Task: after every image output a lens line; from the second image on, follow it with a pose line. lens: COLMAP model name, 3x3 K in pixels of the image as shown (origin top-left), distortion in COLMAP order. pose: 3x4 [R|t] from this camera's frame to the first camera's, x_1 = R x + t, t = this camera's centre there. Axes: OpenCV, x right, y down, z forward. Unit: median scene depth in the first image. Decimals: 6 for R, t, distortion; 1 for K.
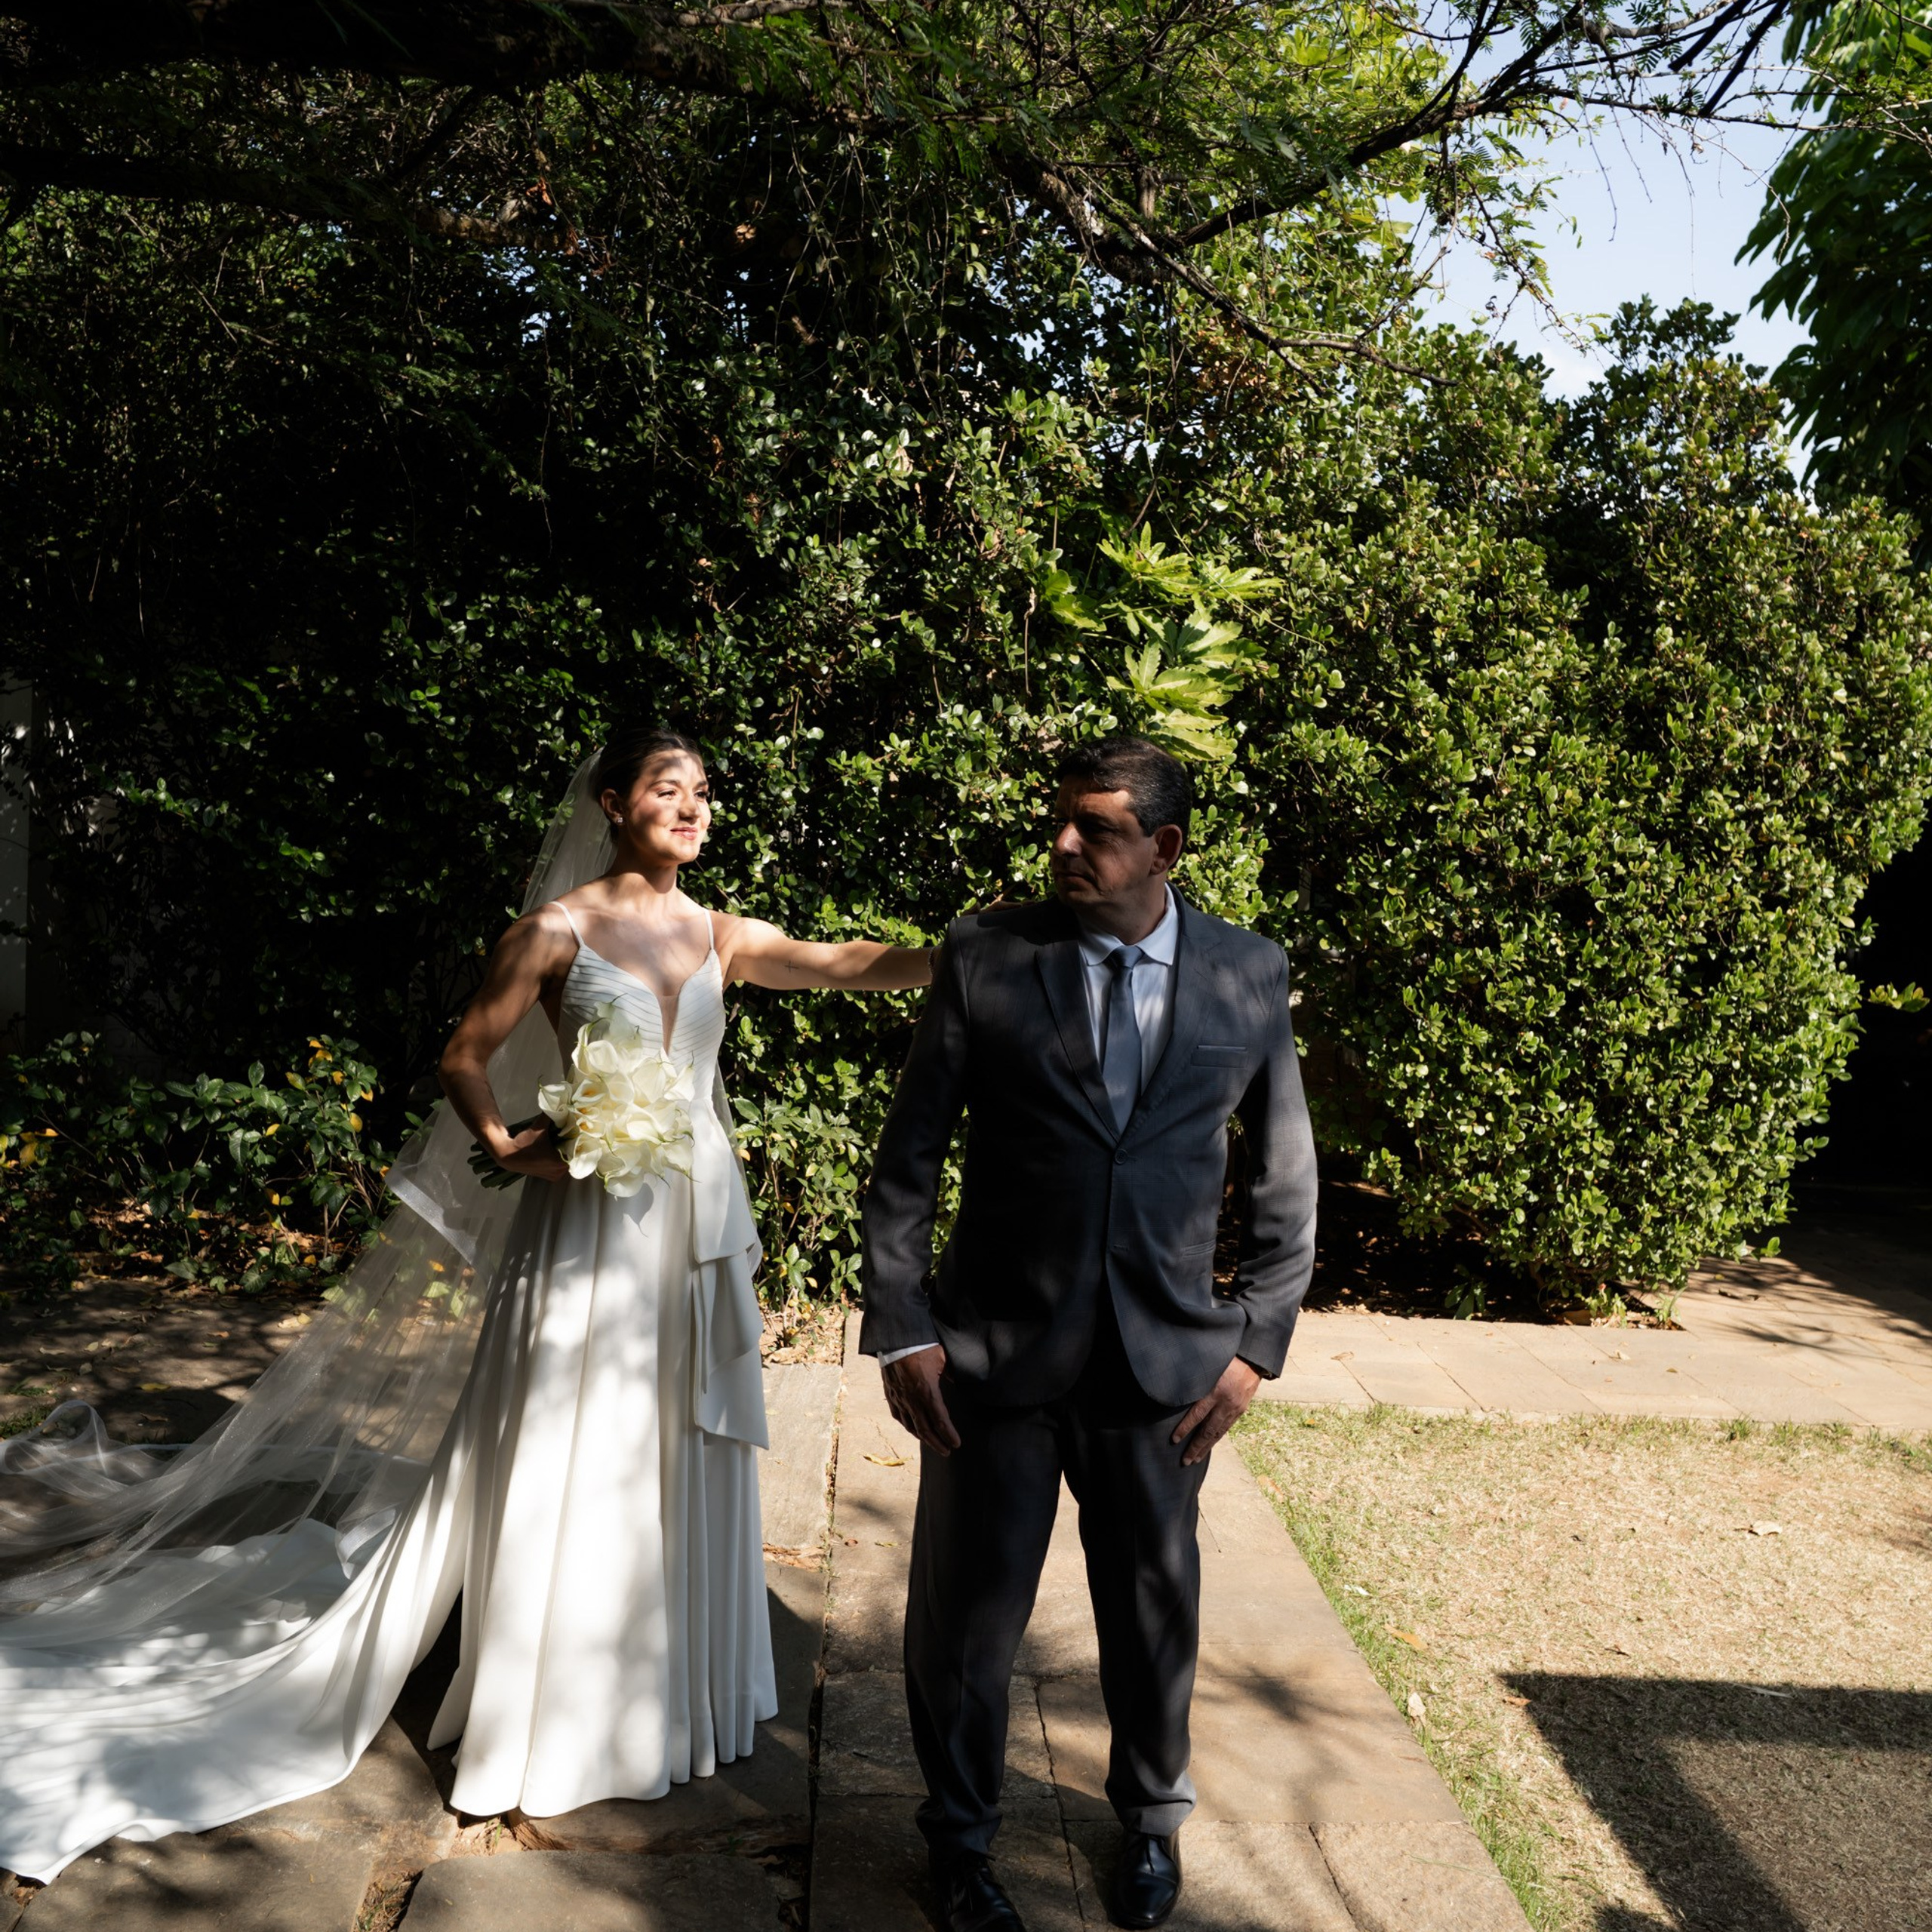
lens RADIAL K [[1592.8, 0, 966.0], [0, 1592.8, 966.0], [0, 0, 1]] dist [-0.072560, 0.046165]
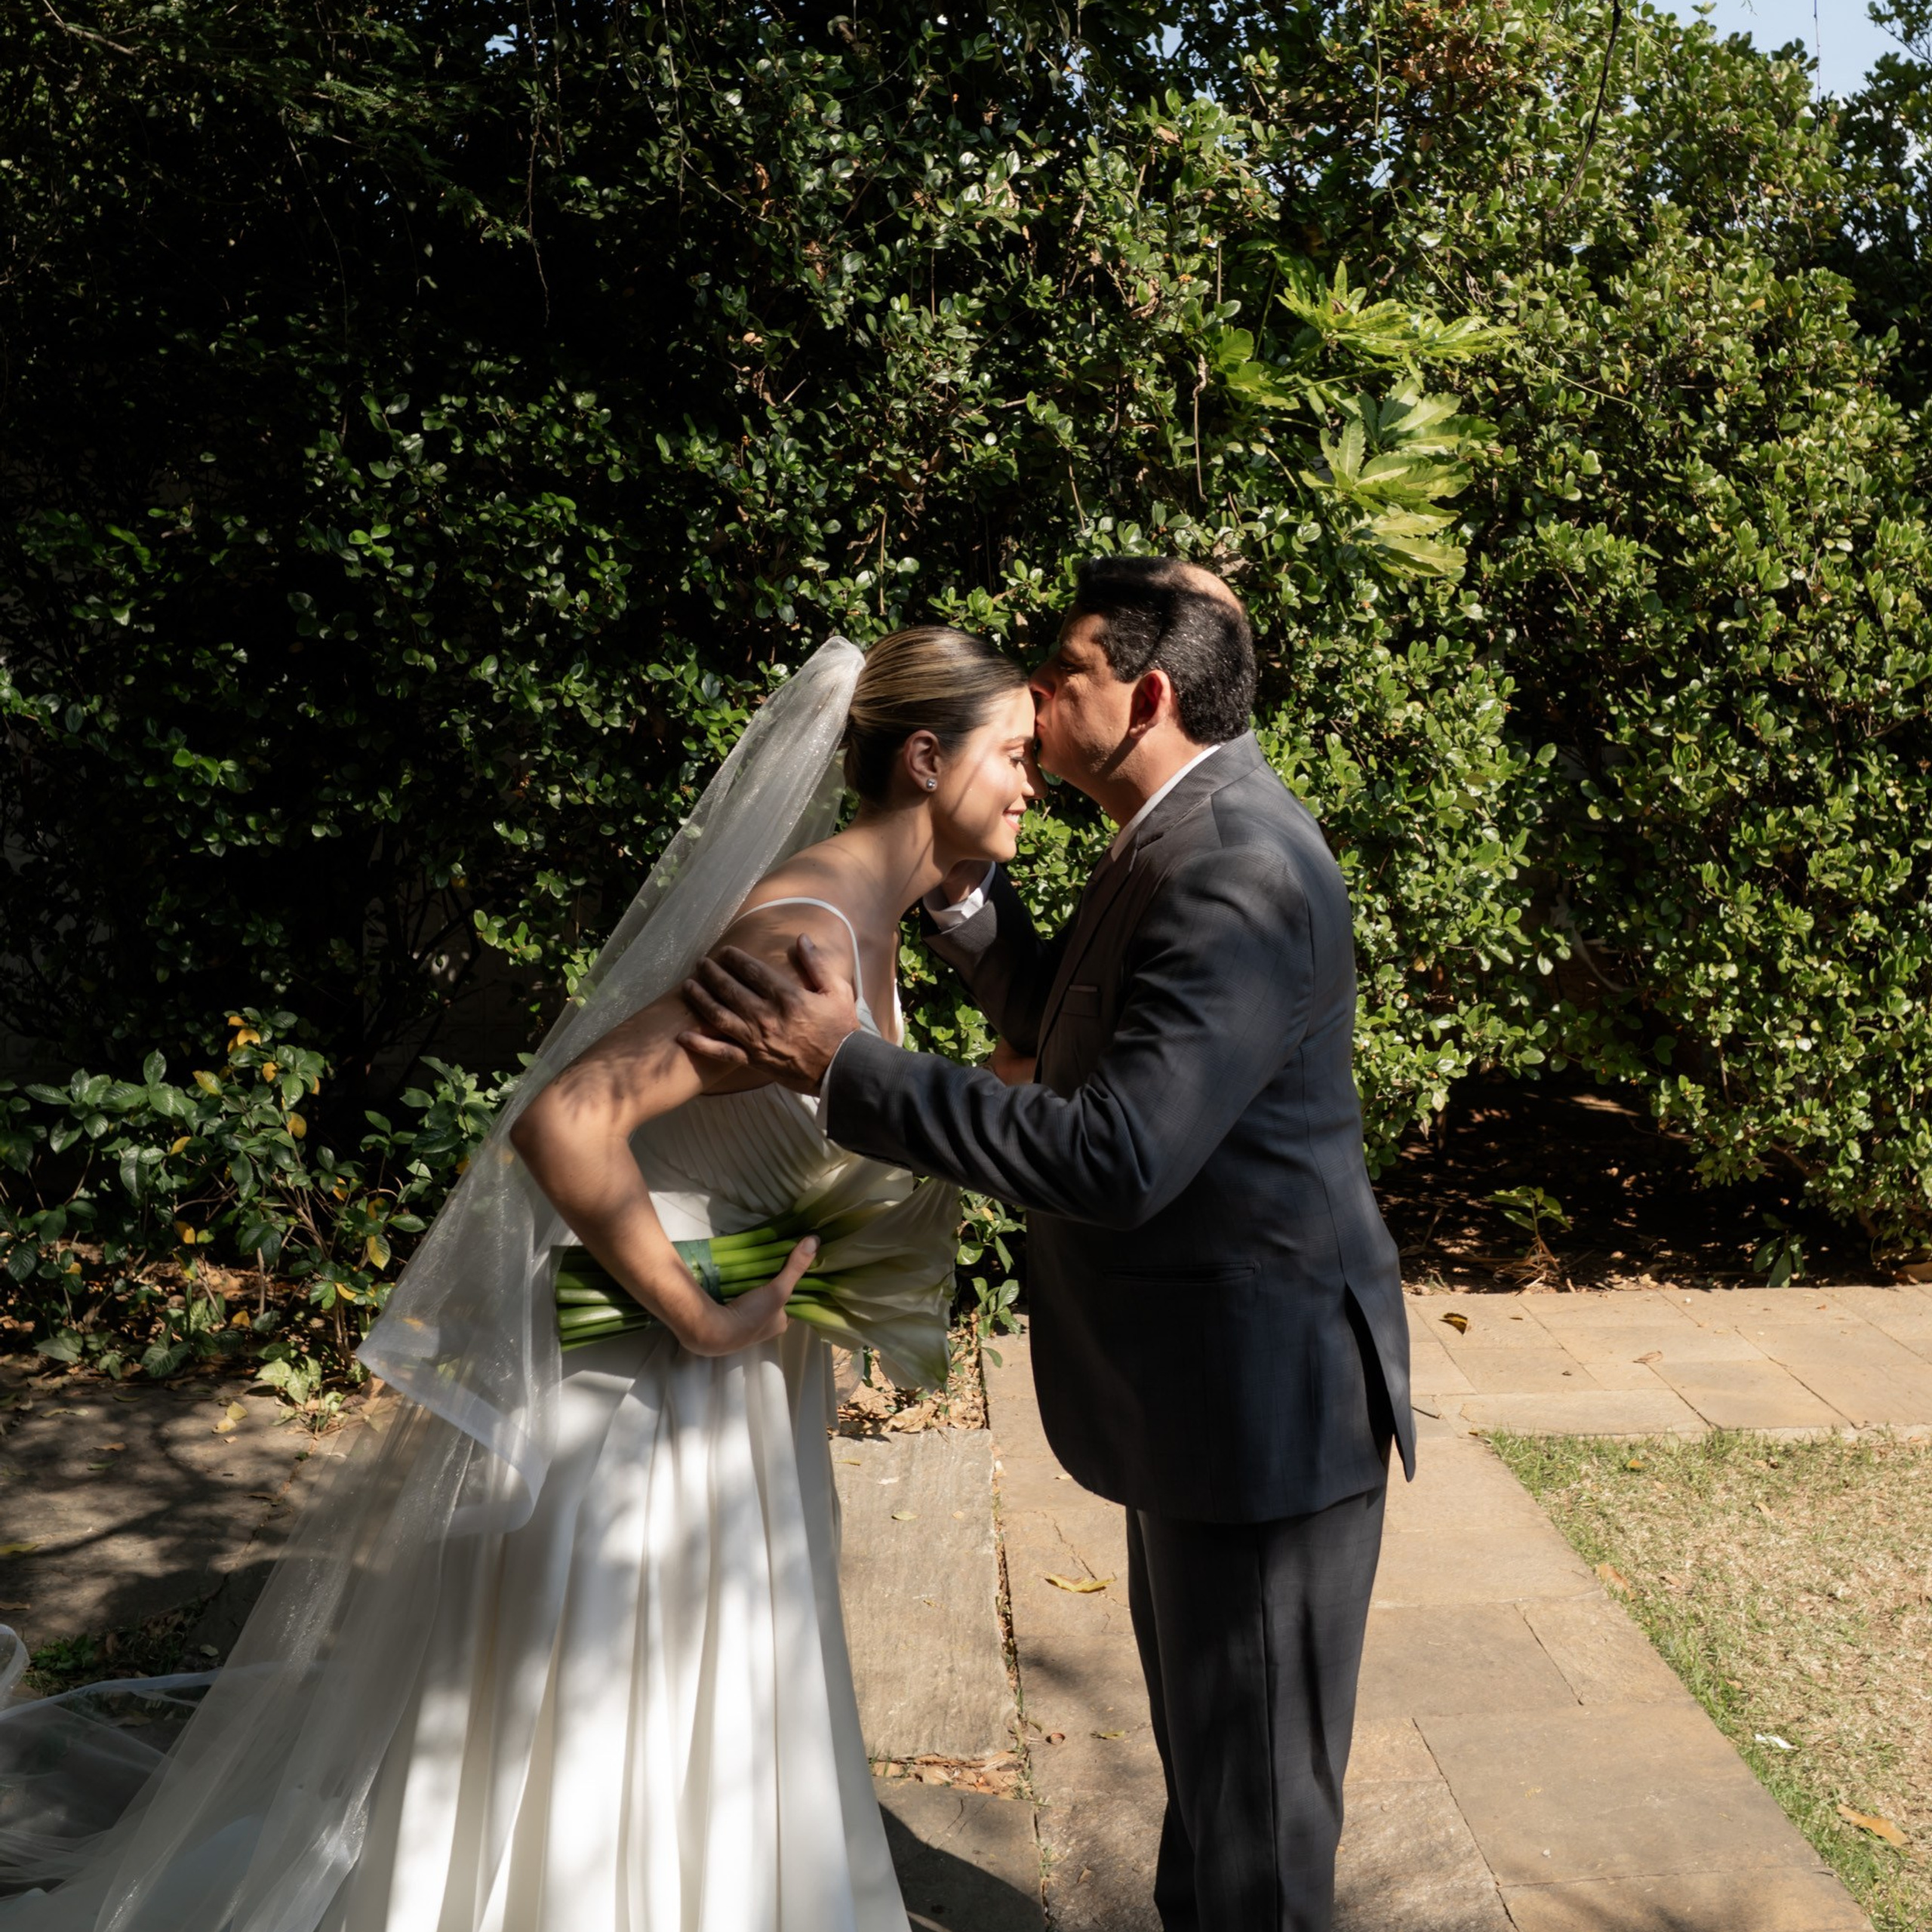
lens RADIAL K [[1848.8, 0, 1107.8], [0, 1848.8, 755.4], [0, 0, 1]] dist [-0.071296, 0.042582]
pose [[0.997413, -0.051598, 0.050055, -0.048973], [0.053480, 0.997883, -0.037015, -0.021426], [-0.048039, 0.039596, 0.998060, 0.141910]]
